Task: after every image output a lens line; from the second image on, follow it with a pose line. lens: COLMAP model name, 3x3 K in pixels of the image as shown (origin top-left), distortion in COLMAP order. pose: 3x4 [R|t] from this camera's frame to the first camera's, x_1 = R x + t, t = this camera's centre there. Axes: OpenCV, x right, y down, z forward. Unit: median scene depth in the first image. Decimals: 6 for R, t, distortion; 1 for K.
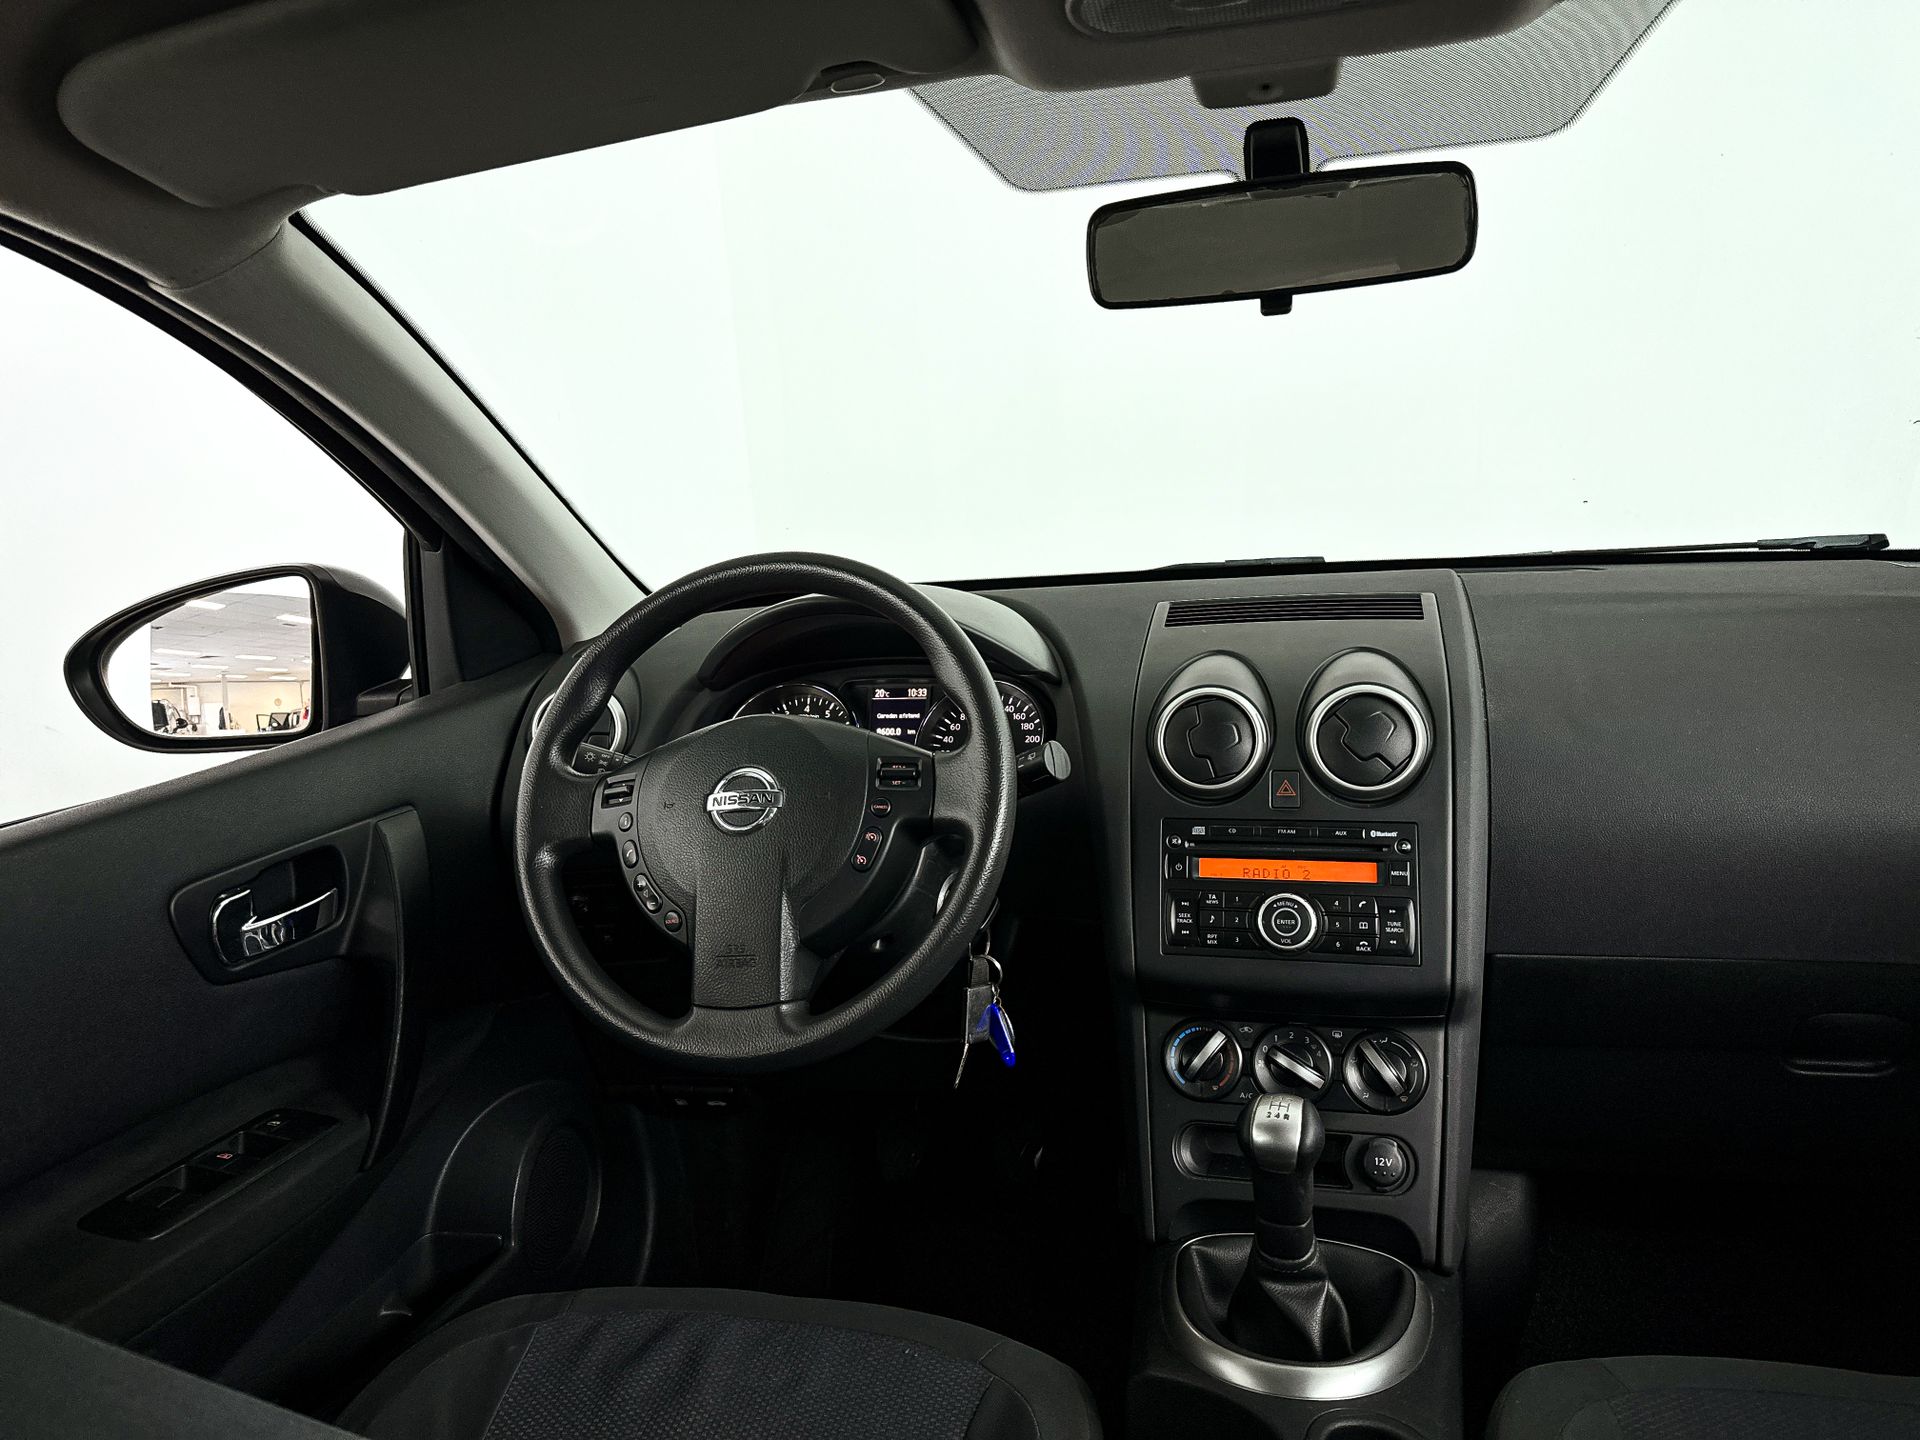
lens RADIAL K [[1366.5, 0, 966.5], [0, 1366.5, 715.5], [0, 0, 1]] dist [0.159041, -0.410541]
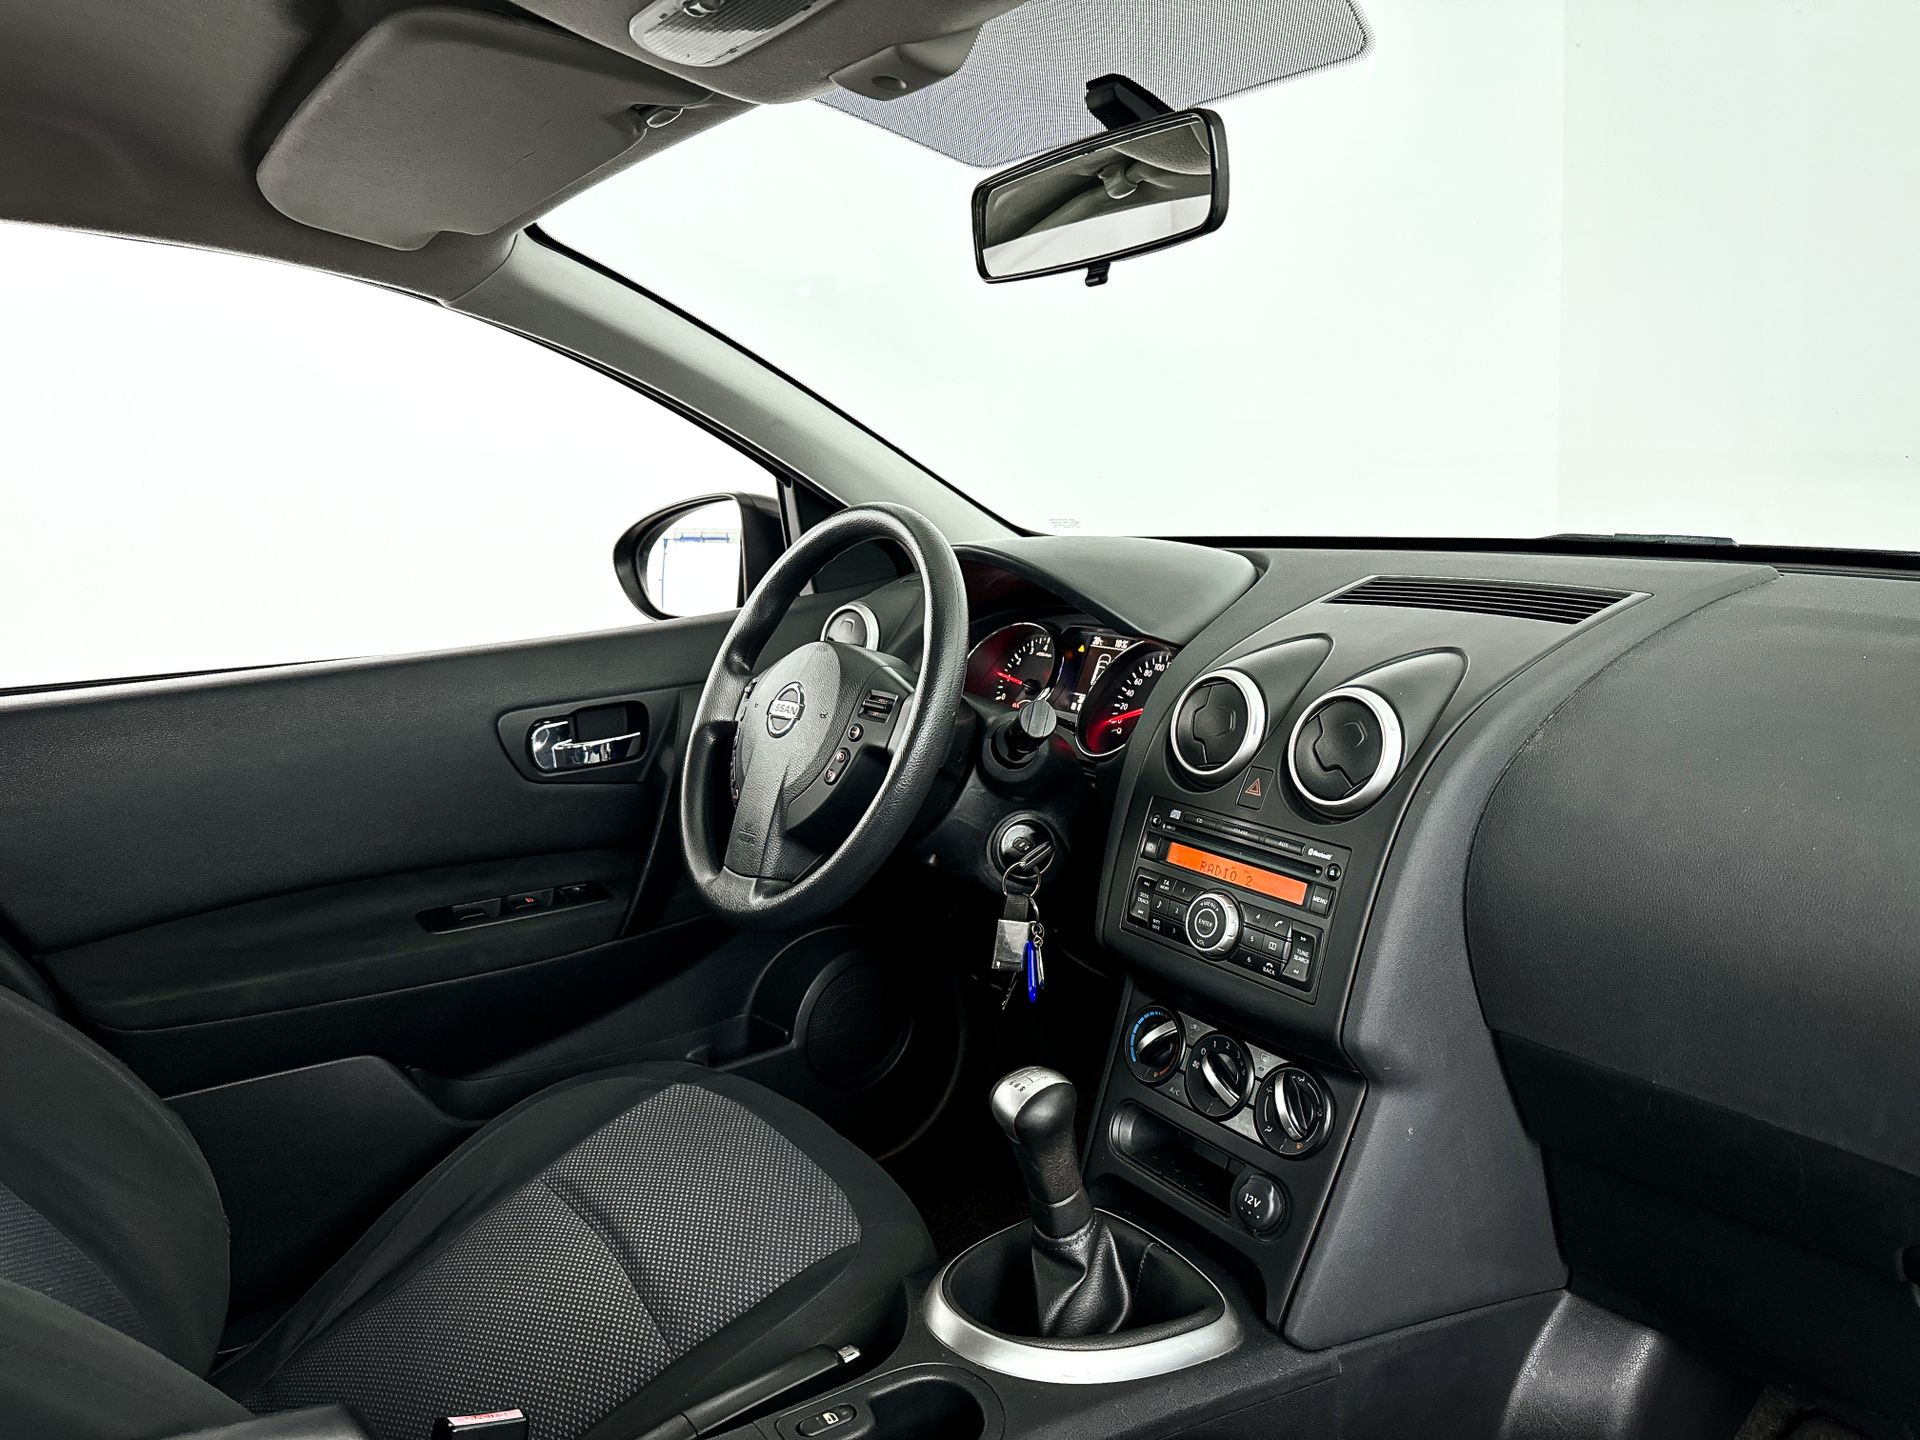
lens RADIAL K [[1366.5, 0, 966.5], [0, 1366.5, 715.5], [0, 0, 1]] dist [0.159041, -0.410541]
pose [[0.767781, 0.150098, -0.622883, 0.653268], [-0.115753, 0.988670, 0.095562, -0.060562], [0.630169, -0.001270, 0.776457, 0.158323]]
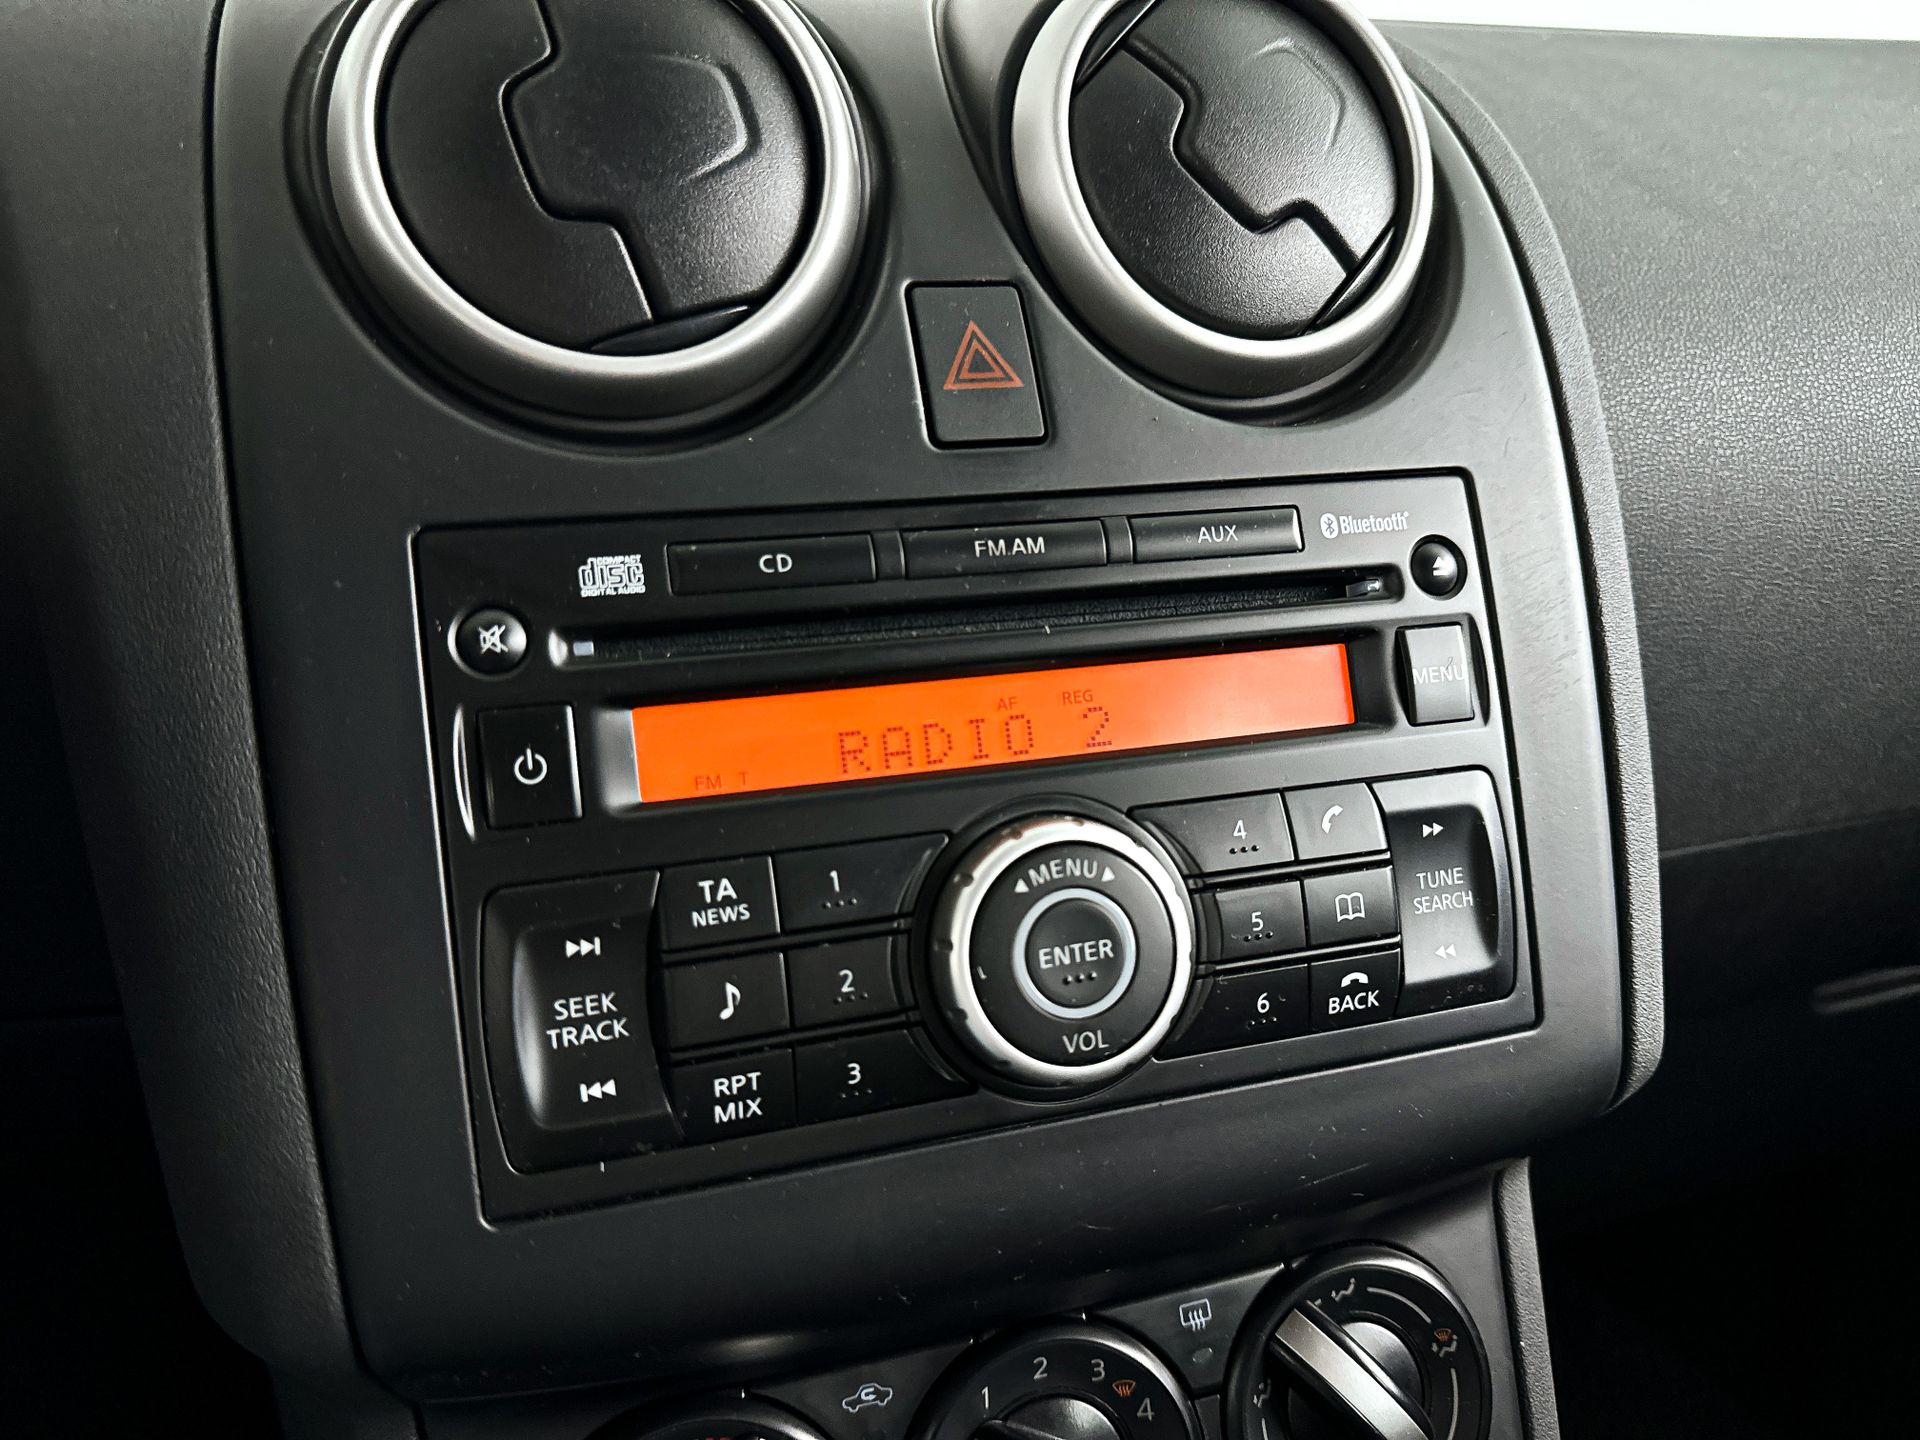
lens RADIAL K [[1366.5, 0, 966.5], [0, 1366.5, 715.5], [0, 0, 1]] dist [0.159041, -0.410541]
pose [[0.848188, -0.111867, 0.517747, 0.106894], [0.059853, 0.991426, 0.116159, 0.084264], [-0.526302, -0.067537, 0.847611, 0.805323]]
